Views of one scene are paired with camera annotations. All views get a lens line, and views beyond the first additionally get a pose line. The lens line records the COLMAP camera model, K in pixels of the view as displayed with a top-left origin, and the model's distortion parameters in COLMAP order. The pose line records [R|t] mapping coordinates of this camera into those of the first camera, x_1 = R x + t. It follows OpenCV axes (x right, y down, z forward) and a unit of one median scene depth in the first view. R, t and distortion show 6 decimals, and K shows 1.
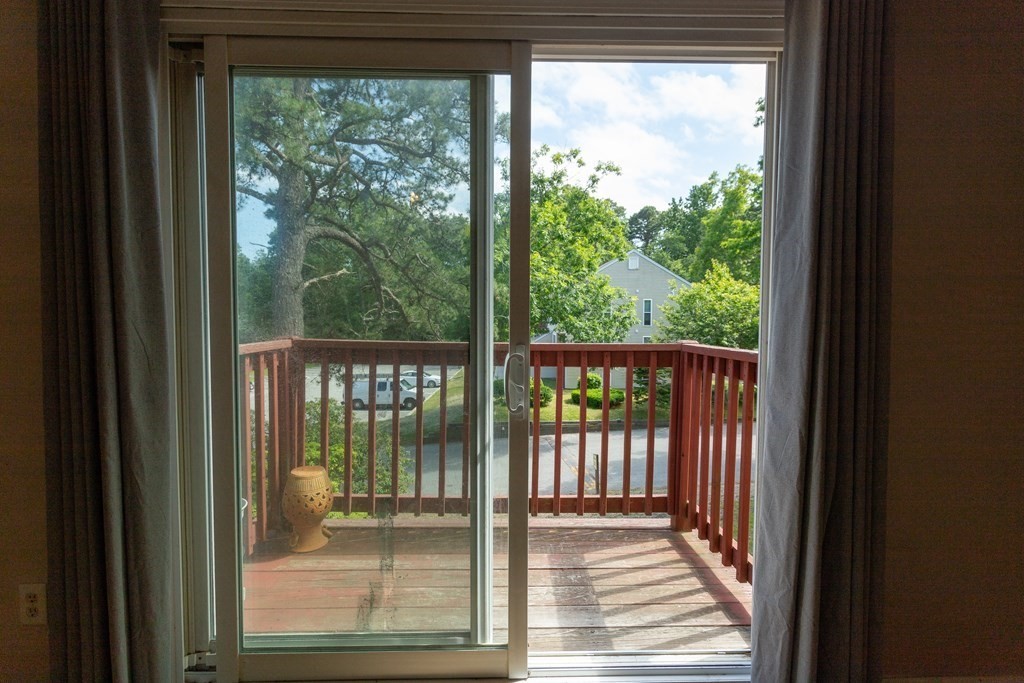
lens RADIAL K [[484.1, 0, 511.4], [0, 484.1, 343.4], [0, 0, 1]] dist [-0.002965, 0.003921]
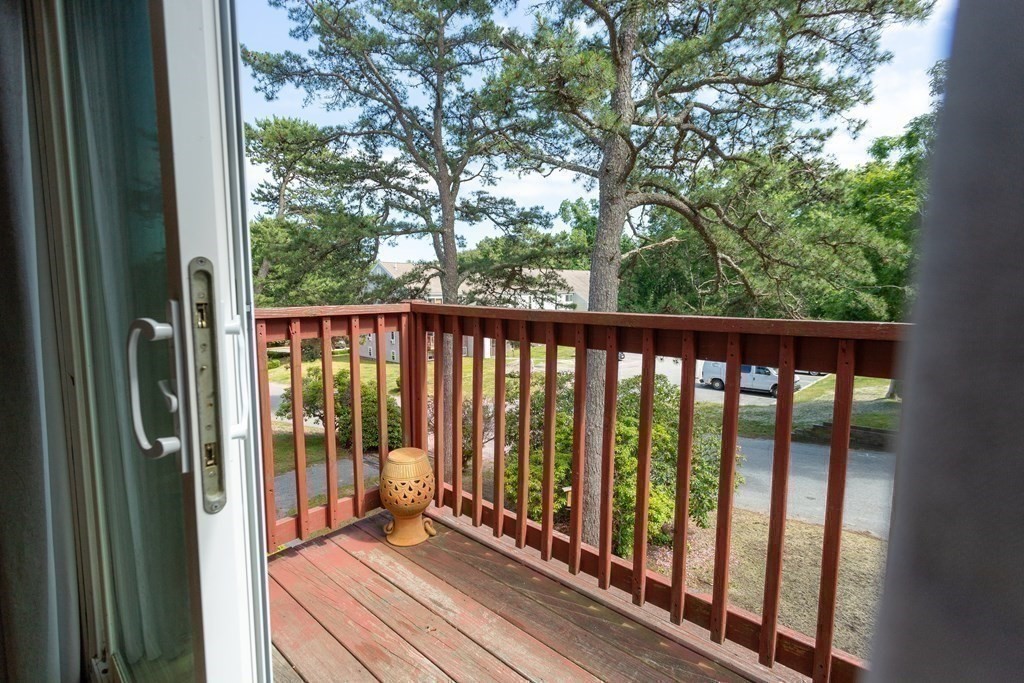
lens RADIAL K [[484.1, 0, 509.3], [0, 484.1, 340.2], [0, 0, 1]] dist [-0.002965, 0.003921]
pose [[0.725007, 0.061544, -0.685987, 0.073343], [-0.031404, 0.997918, 0.056339, 0.000300], [0.688026, -0.019303, 0.725430, 0.115690]]
